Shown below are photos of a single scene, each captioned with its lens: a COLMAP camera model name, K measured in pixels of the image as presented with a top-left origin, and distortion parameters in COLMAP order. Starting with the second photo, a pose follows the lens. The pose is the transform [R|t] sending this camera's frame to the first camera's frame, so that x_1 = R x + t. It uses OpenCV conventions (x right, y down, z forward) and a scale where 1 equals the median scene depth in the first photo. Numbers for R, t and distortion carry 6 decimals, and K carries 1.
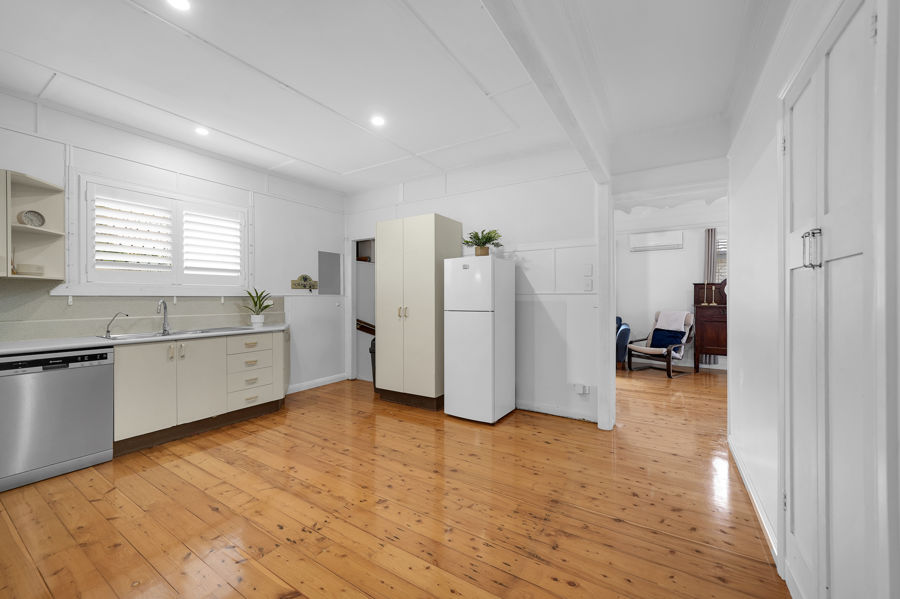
lens RADIAL K [[355.8, 0, 442.0], [0, 355.8, 299.4], [0, 0, 1]] dist [-0.004799, -0.000182]
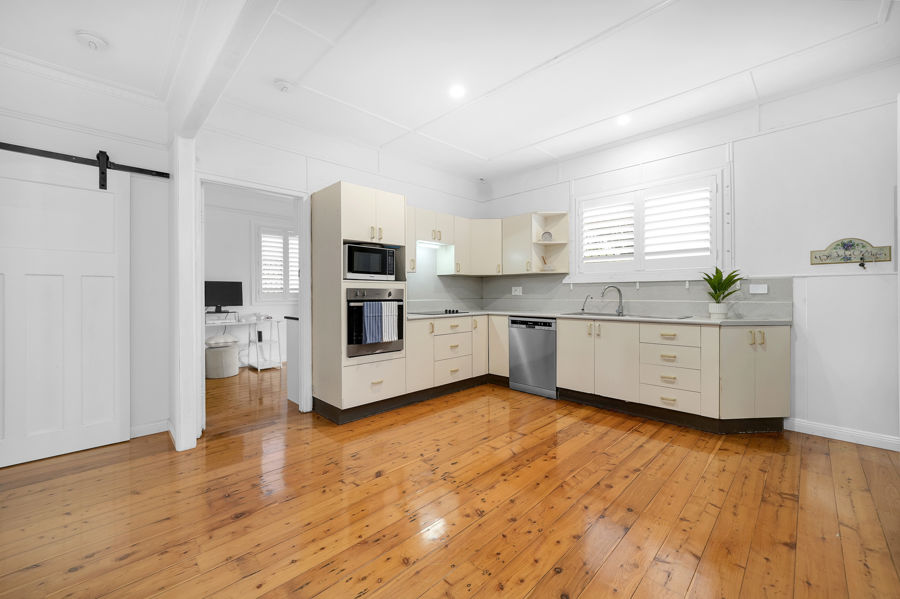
lens RADIAL K [[355.8, 0, 442.3], [0, 355.8, 295.0], [0, 0, 1]] dist [-0.004799, -0.000182]
pose [[-0.229279, 0.006572, -0.973339, 0.488367], [0.000581, 0.999978, 0.006615, 0.027001], [0.973361, 0.000951, -0.229278, 0.793678]]
